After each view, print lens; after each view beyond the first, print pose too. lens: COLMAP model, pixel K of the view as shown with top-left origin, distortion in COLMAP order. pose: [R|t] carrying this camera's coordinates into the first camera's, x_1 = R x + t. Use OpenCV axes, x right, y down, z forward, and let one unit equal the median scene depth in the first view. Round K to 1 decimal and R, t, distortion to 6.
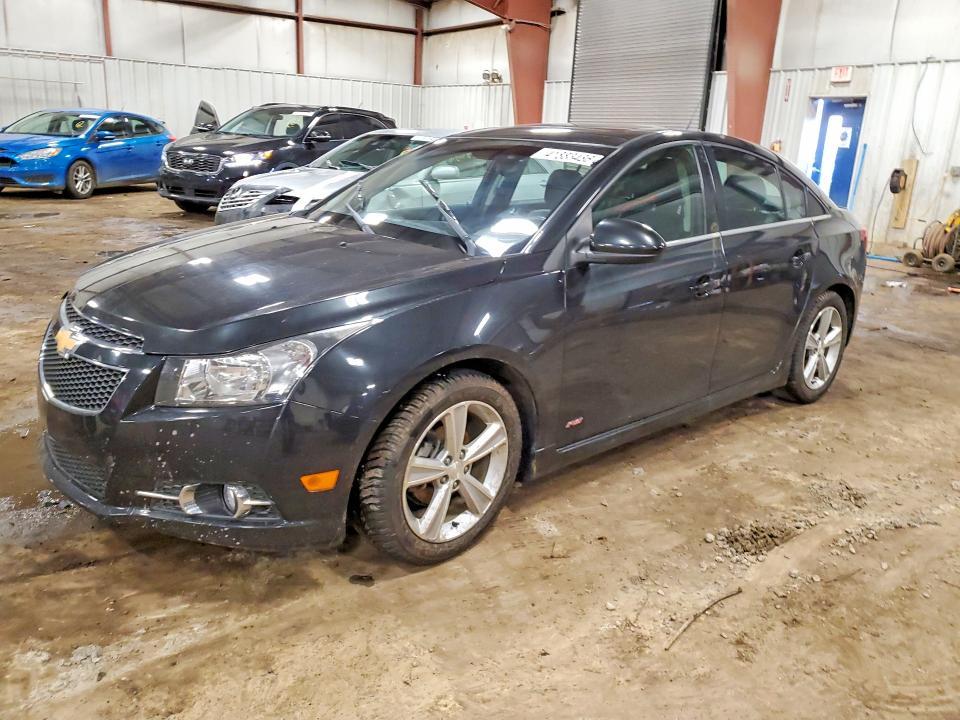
lens RADIAL K [[724.0, 0, 474.0], [0, 724.0, 330.2], [0, 0, 1]] dist [0.003606, 0.012032]
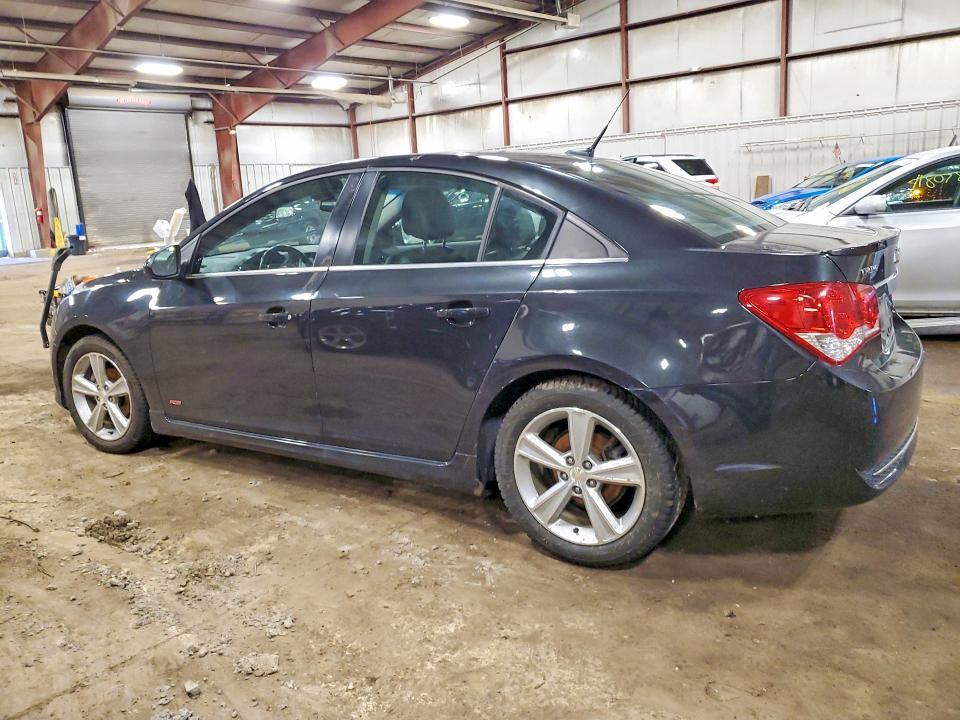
lens RADIAL K [[724.0, 0, 474.0], [0, 724.0, 330.2], [0, 0, 1]] dist [0.003606, 0.012032]
pose [[0.301467, 0.113409, -0.946708, 1.289373], [-0.180368, 0.981757, 0.060171, -0.143143], [0.936261, 0.152617, 0.316423, 0.925847]]
